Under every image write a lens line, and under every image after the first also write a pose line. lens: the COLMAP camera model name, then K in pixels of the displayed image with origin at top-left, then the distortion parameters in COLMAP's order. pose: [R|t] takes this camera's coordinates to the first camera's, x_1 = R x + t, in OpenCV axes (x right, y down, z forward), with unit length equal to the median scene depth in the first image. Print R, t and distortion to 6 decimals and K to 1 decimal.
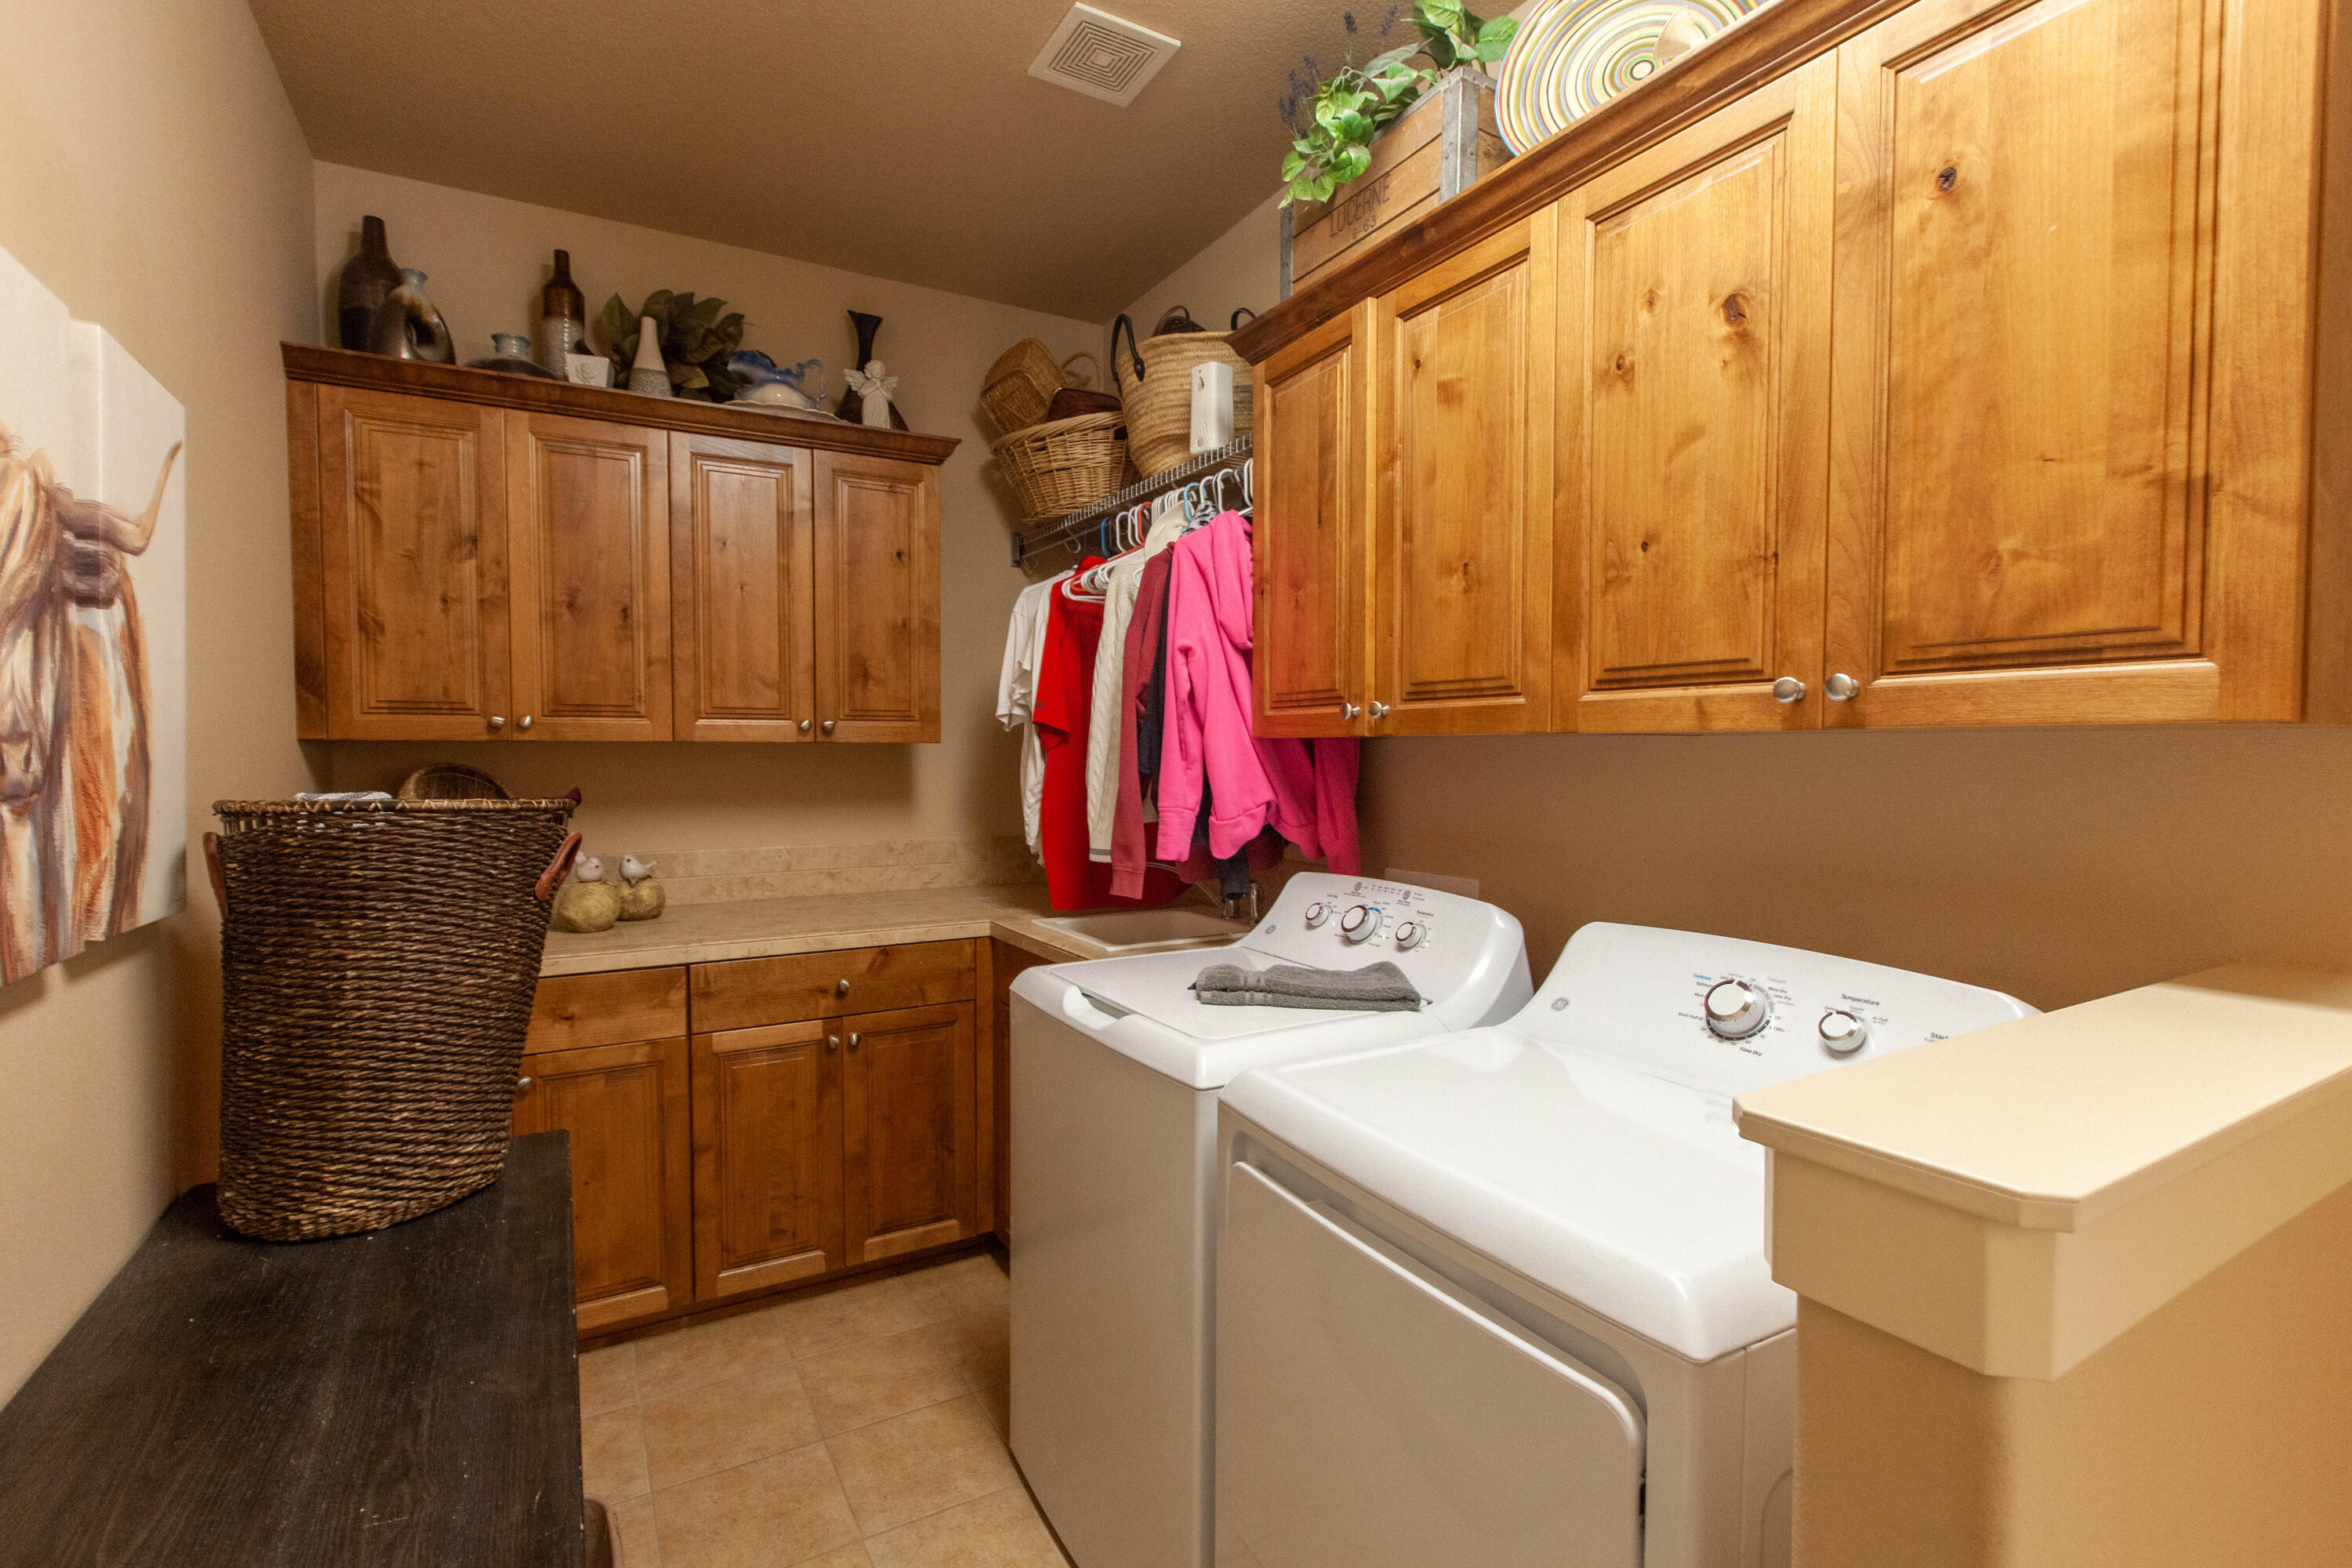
lens RADIAL K [[1065.1, 0, 1172.2], [0, 1065.1, 791.3], [0, 0, 1]] dist [-0.002737, -0.000413]
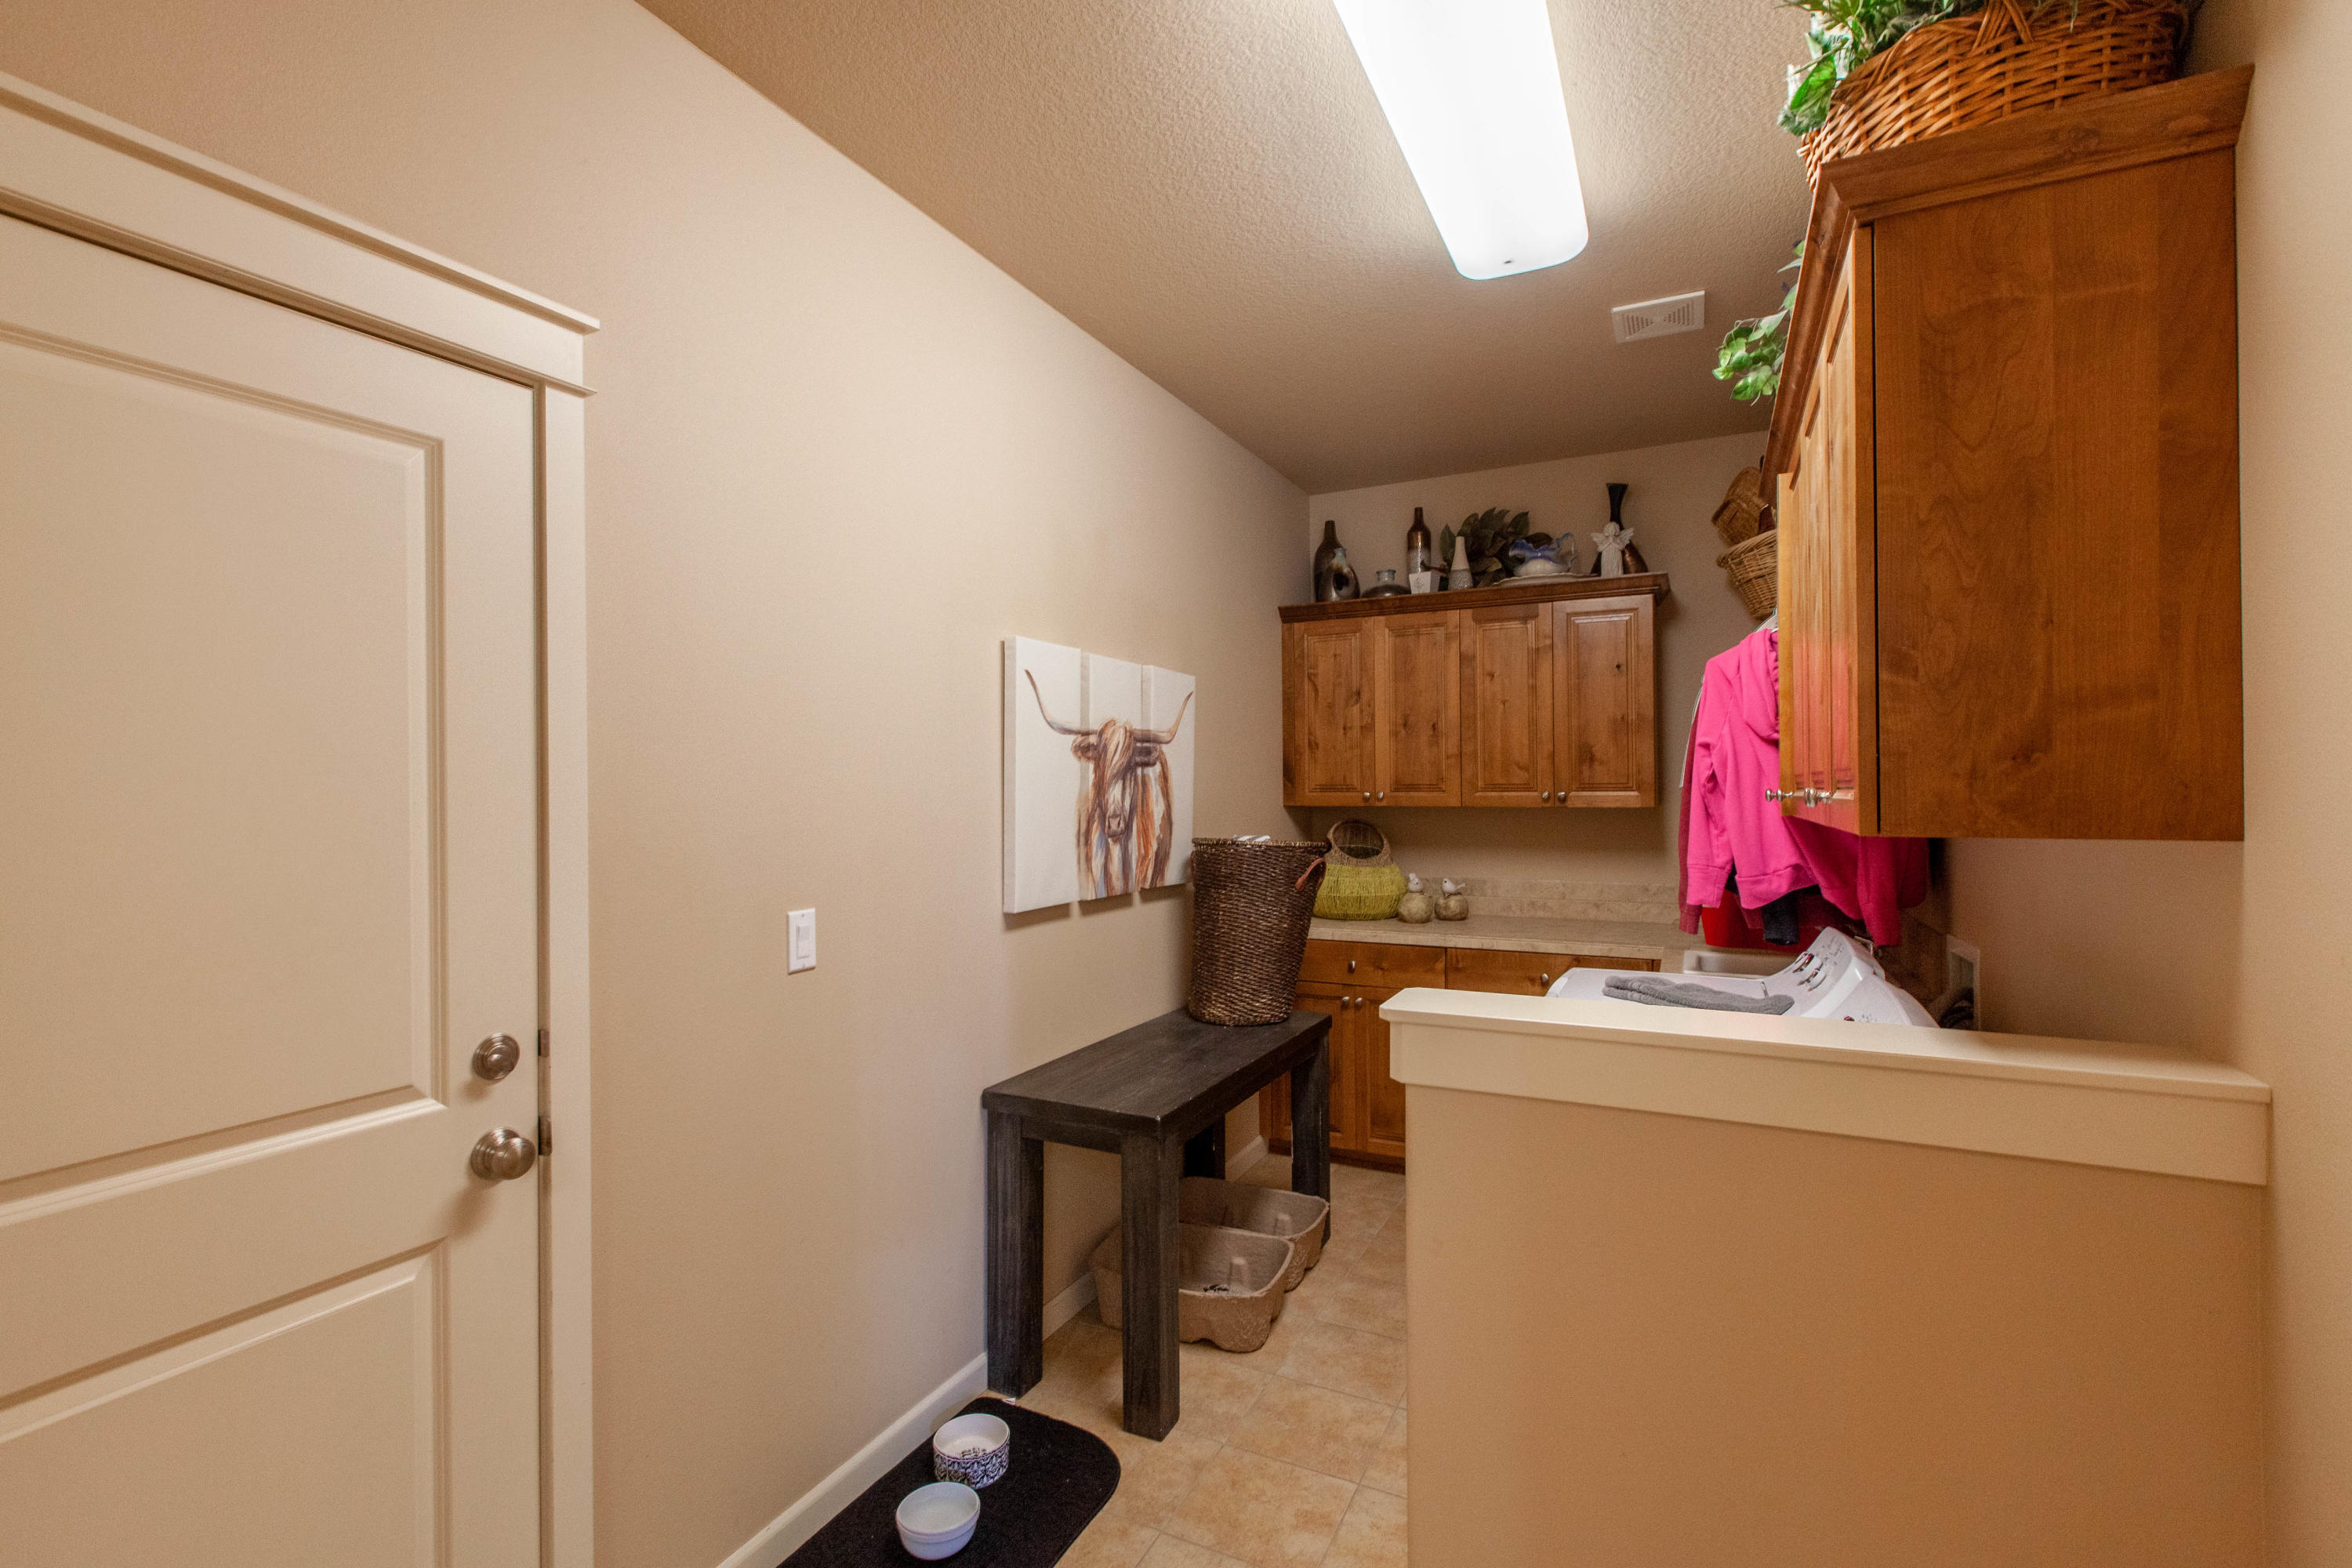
lens RADIAL K [[1065.1, 0, 1173.6], [0, 1065.1, 789.8], [0, 0, 1]] dist [-0.002737, -0.000413]
pose [[0.554458, -0.004070, -0.832202, 0.624022], [-0.028692, 0.999300, -0.024004, -0.023069], [0.831717, 0.037187, 0.553953, -0.225394]]
